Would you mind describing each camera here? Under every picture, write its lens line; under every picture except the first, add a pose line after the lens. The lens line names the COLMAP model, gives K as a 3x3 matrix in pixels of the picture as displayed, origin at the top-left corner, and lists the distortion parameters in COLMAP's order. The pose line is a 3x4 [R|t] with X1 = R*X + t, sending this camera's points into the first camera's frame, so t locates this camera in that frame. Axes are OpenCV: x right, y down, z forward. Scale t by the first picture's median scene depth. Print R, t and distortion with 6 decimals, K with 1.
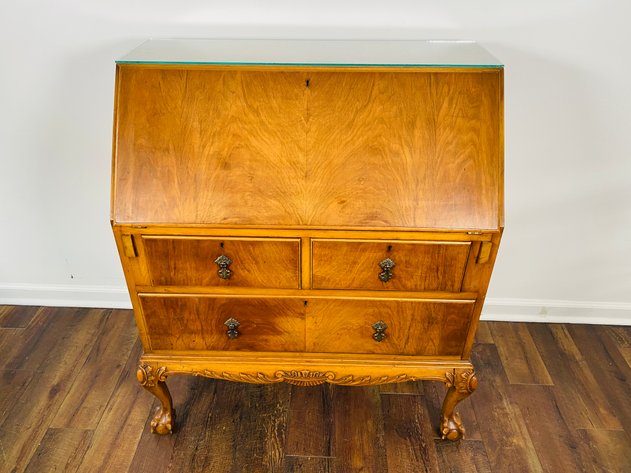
lens RADIAL K [[487.4, 0, 311.4], [0, 487.4, 233.6], [0, 0, 1]] dist [0.004648, -0.007450]
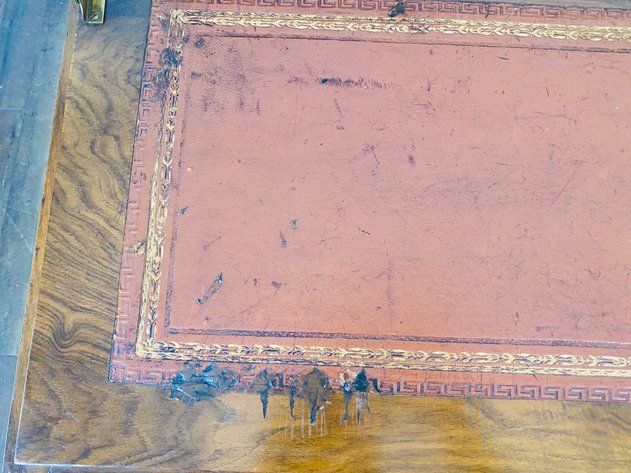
lens RADIAL K [[487.4, 0, 323.6], [0, 487.4, 224.1], [0, 0, 1]] dist [0.004648, -0.007450]
pose [[0.999919, 0.011091, -0.006302, -0.186995], [-0.003366, 0.705971, 0.708232, -0.076892], [0.012304, -0.708154, 0.705951, 0.508256]]
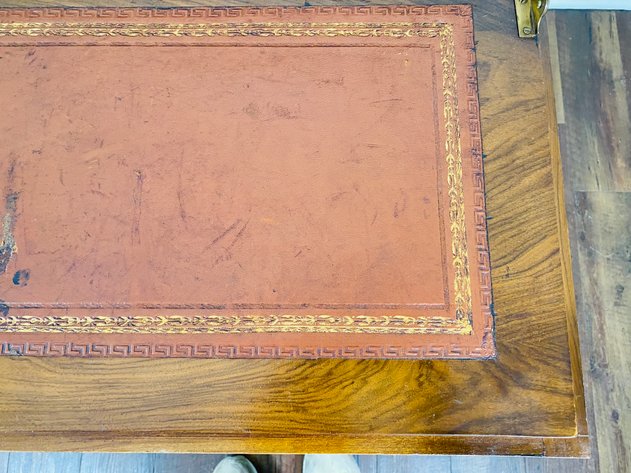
lens RADIAL K [[430.6, 0, 330.3], [0, 430.6, 206.4], [0, 0, 1]] dist [0.022576, -0.004433]
pose [[0.999264, -0.025810, -0.028362, 0.185407], [0.038305, 0.706527, 0.706649, -0.067417], [0.001800, -0.707215, 0.706996, 0.505466]]
